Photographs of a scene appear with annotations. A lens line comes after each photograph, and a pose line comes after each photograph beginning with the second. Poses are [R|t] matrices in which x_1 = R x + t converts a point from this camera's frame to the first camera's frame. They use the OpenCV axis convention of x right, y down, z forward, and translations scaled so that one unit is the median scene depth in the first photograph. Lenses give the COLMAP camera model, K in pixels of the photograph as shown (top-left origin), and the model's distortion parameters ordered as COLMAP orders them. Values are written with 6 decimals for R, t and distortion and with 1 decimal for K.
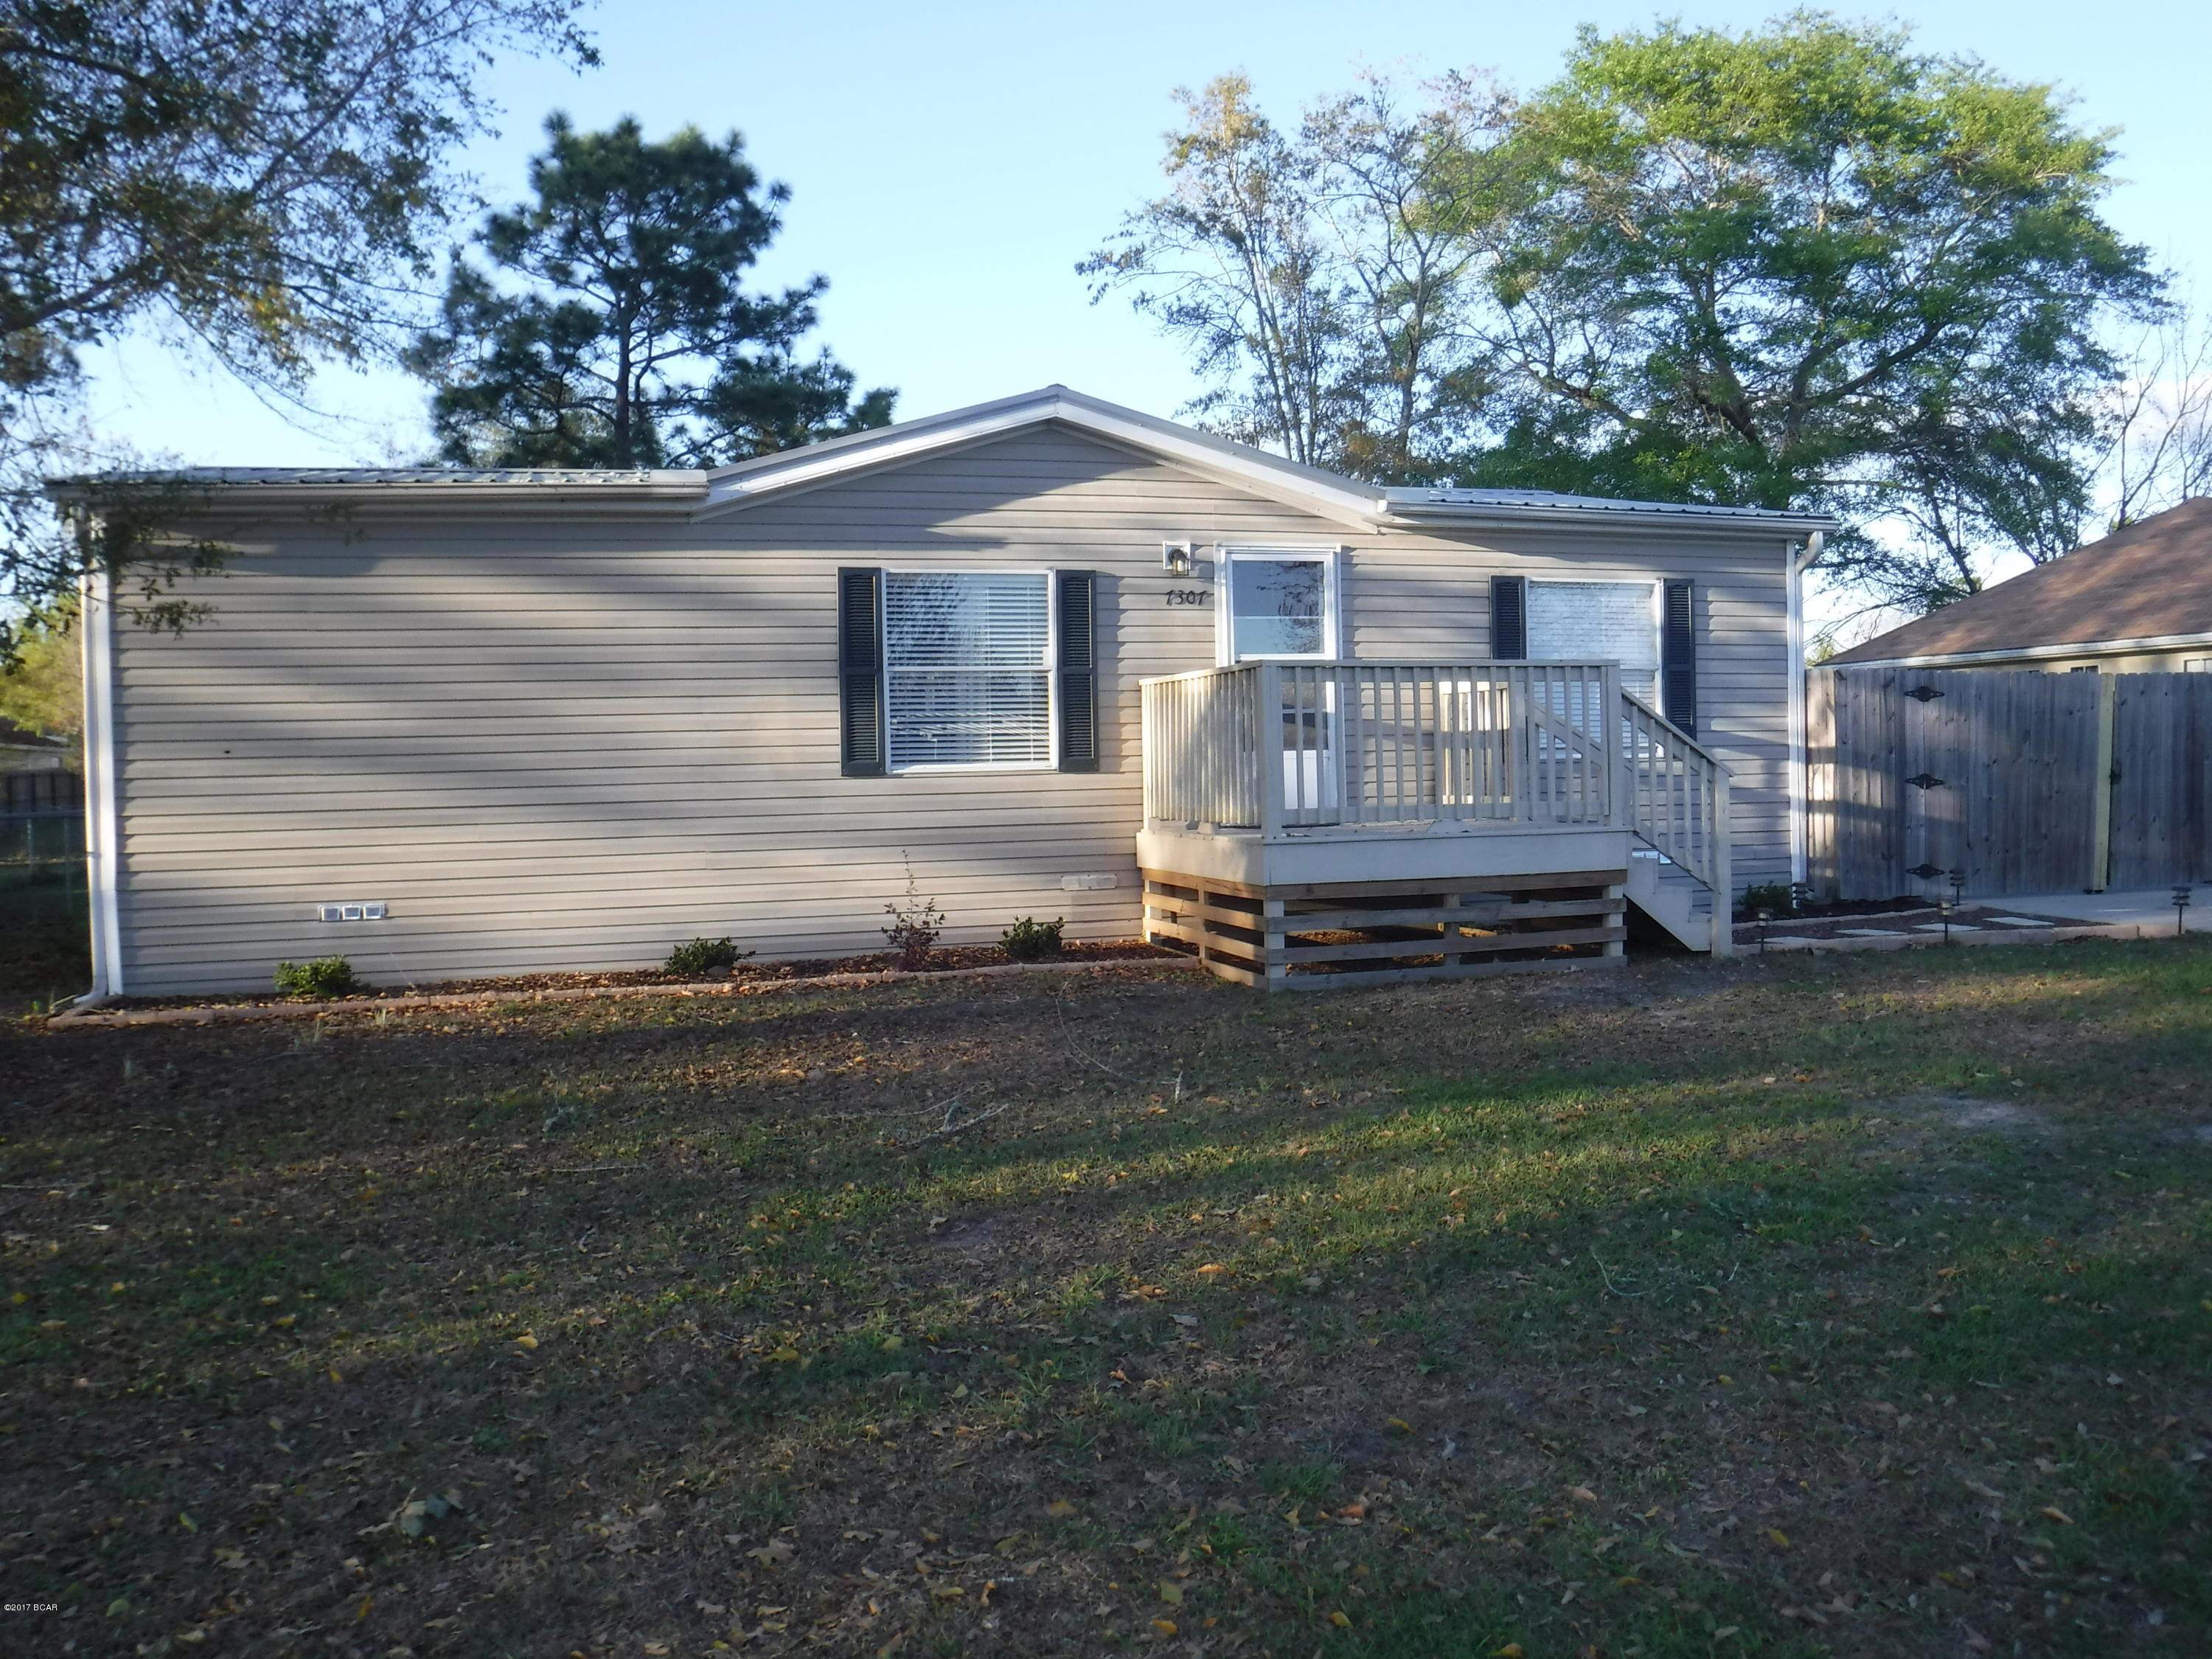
lens RADIAL K [[1776.1, 0, 1061.2], [0, 1776.1, 799.7], [0, 0, 1]] dist [-0.102328, 0.021854]
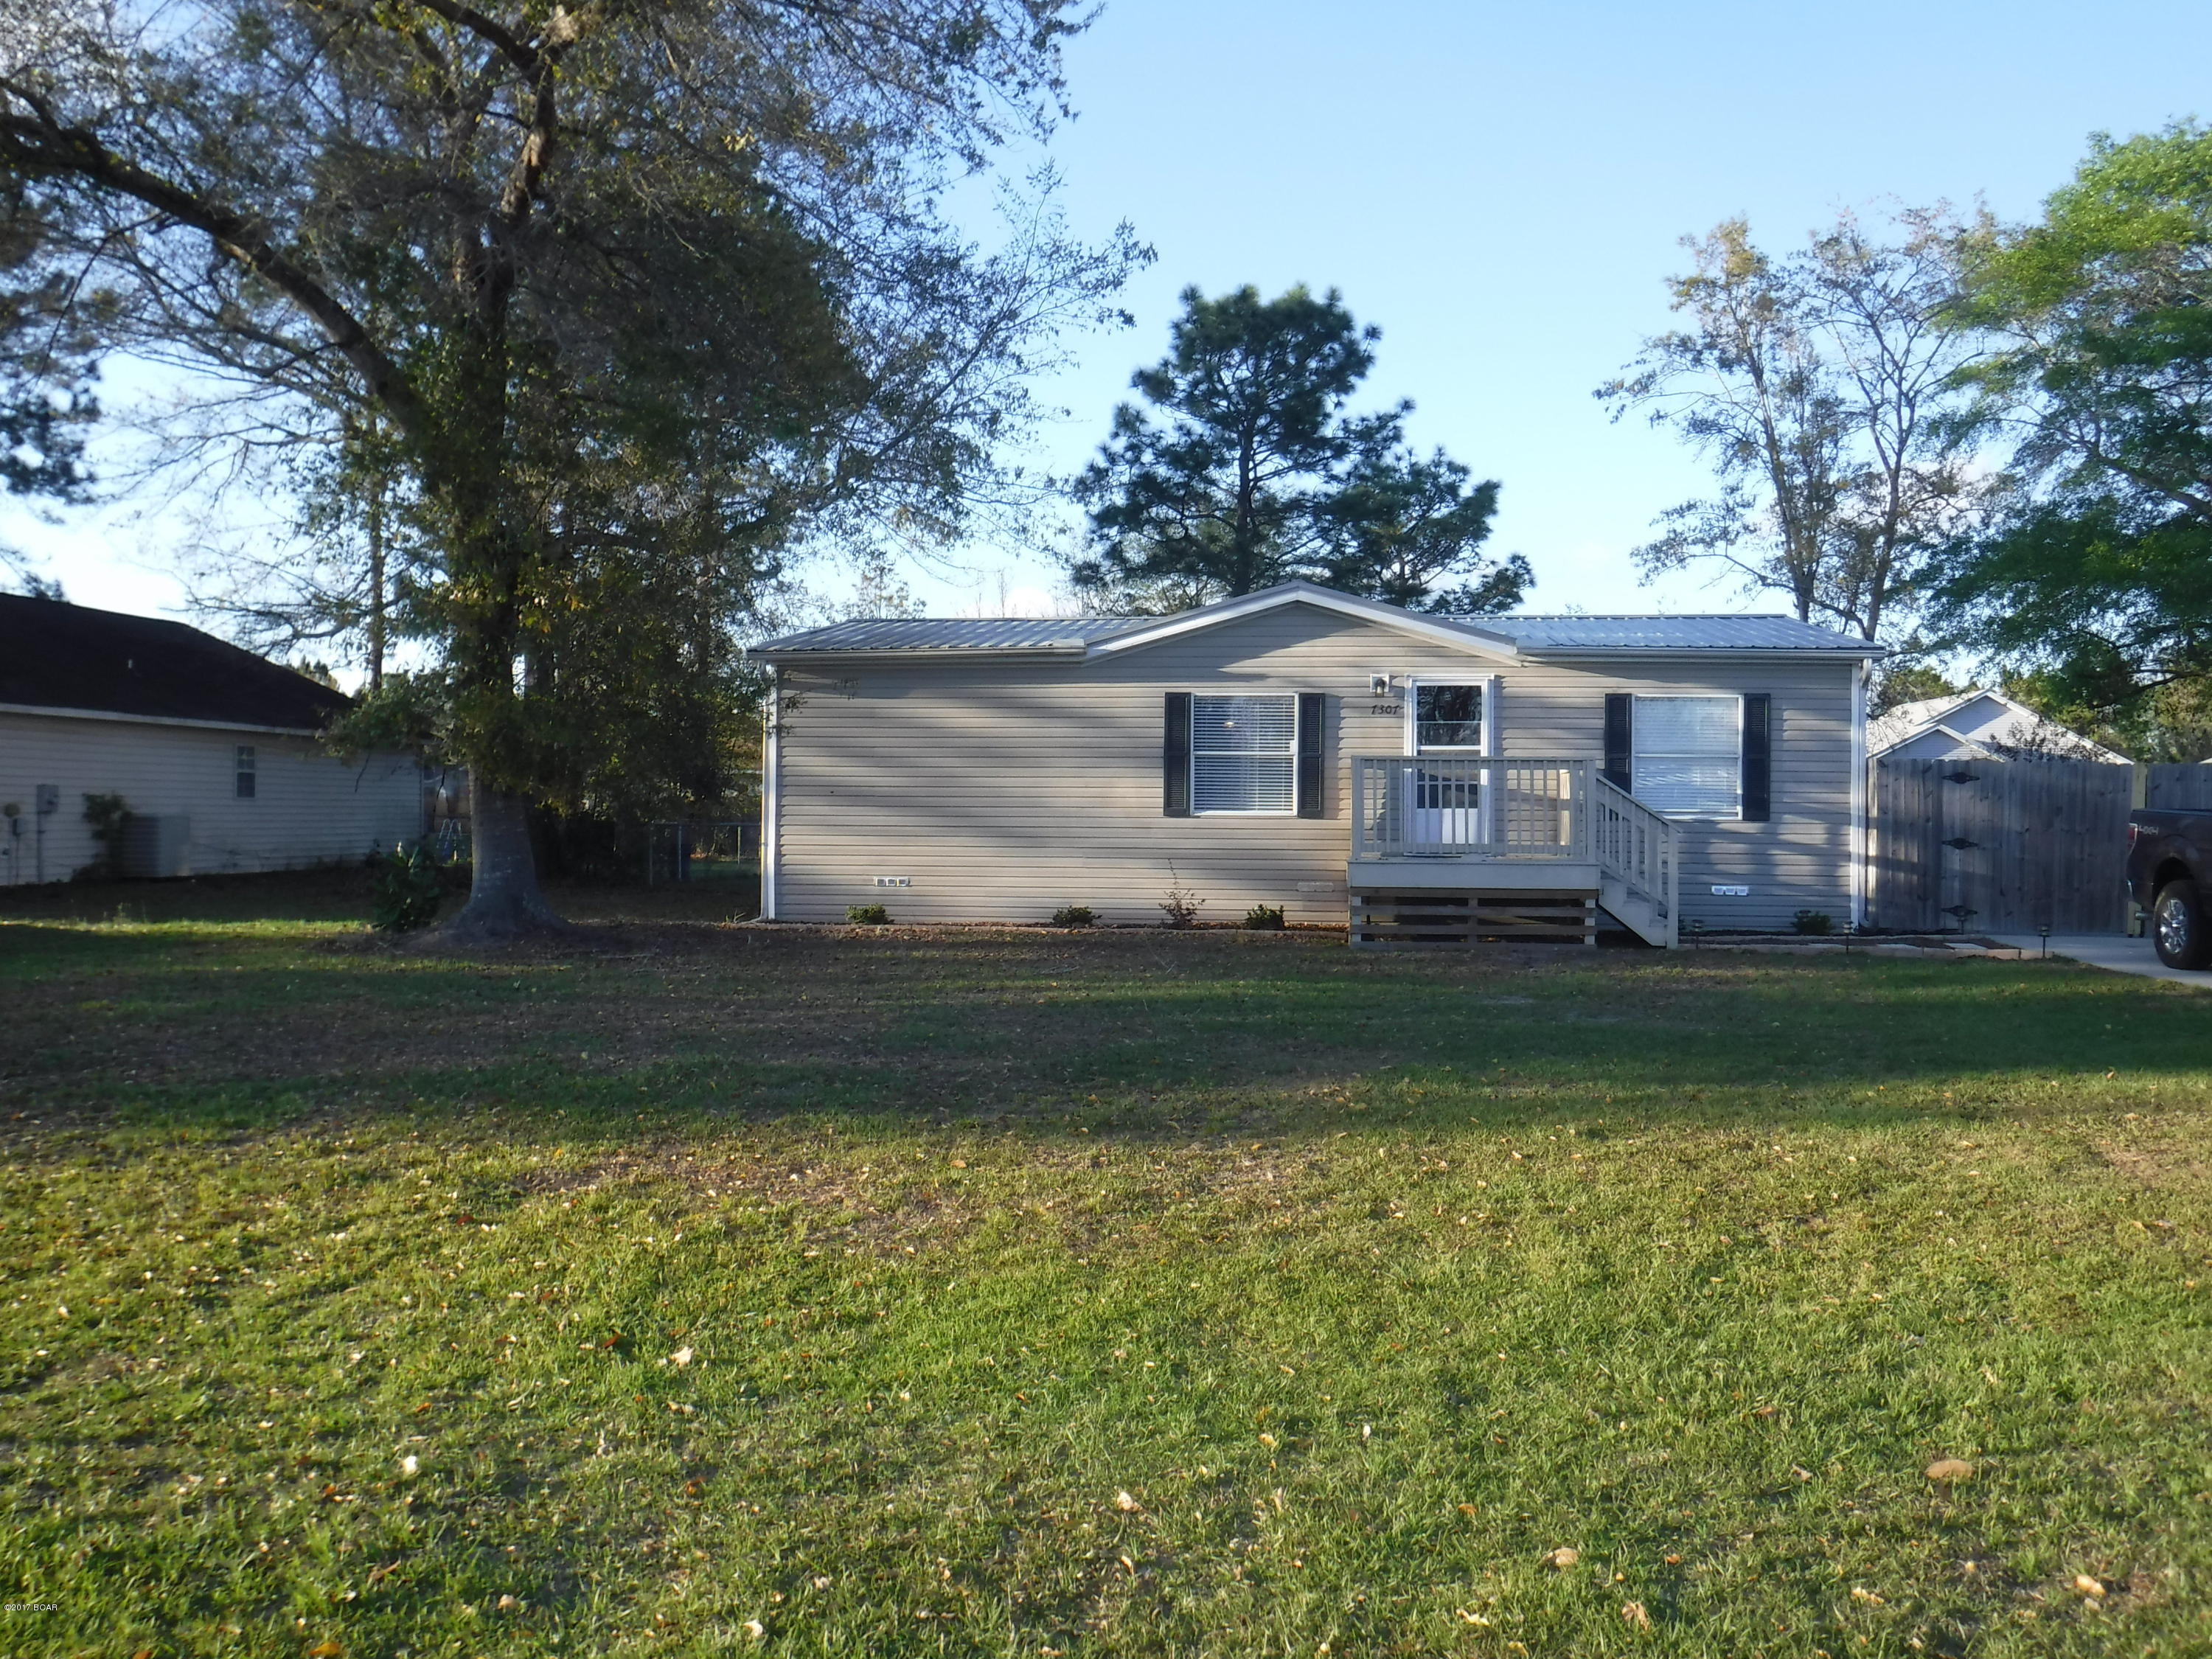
lens RADIAL K [[1776.1, 0, 1103.3], [0, 1776.1, 821.9], [0, 0, 1]] dist [-0.102328, 0.021854]
pose [[0.918781, 0.031796, -0.393485, 0.426356], [-0.035078, 0.999384, -0.001152, -0.003436], [0.393206, 0.014861, 0.919330, -0.505152]]
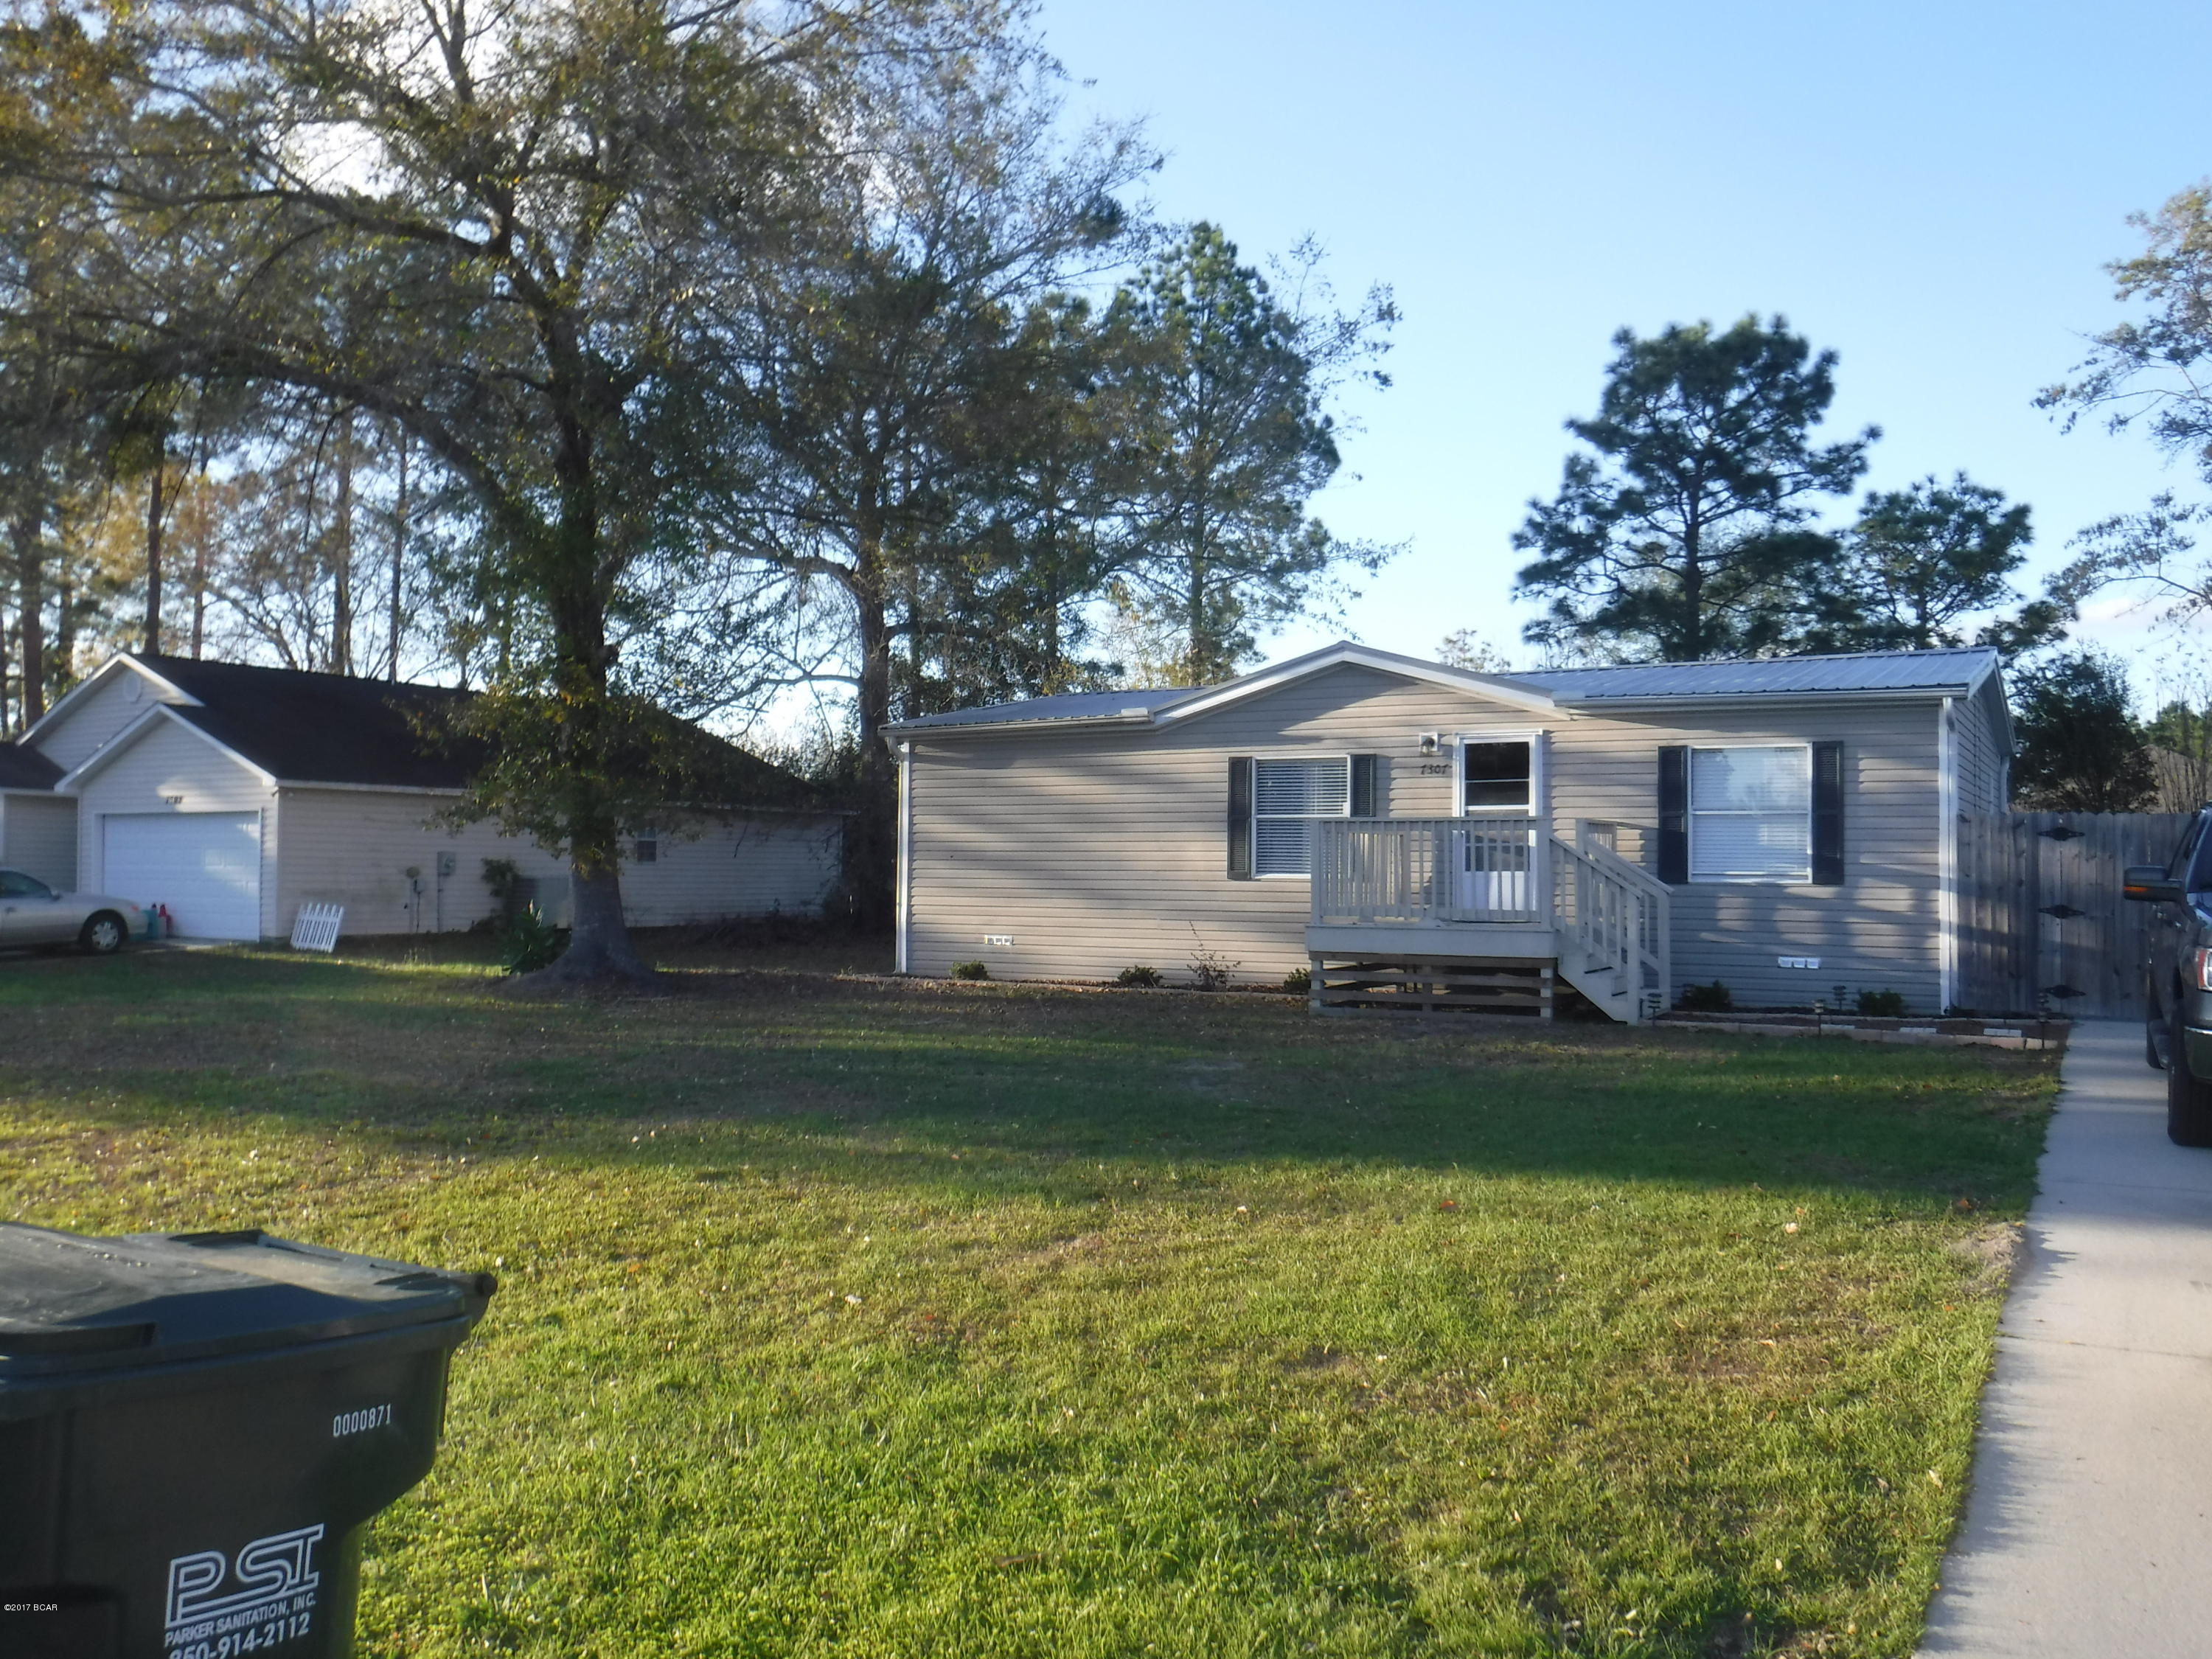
lens RADIAL K [[1776.1, 0, 1122.3], [0, 1776.1, 842.8], [0, 0, 1]] dist [-0.102328, 0.021854]
pose [[0.689601, 0.016520, -0.724001, 0.909795], [-0.035509, 0.999309, -0.011020, -0.022509], [0.723319, 0.033308, 0.689710, -0.225150]]
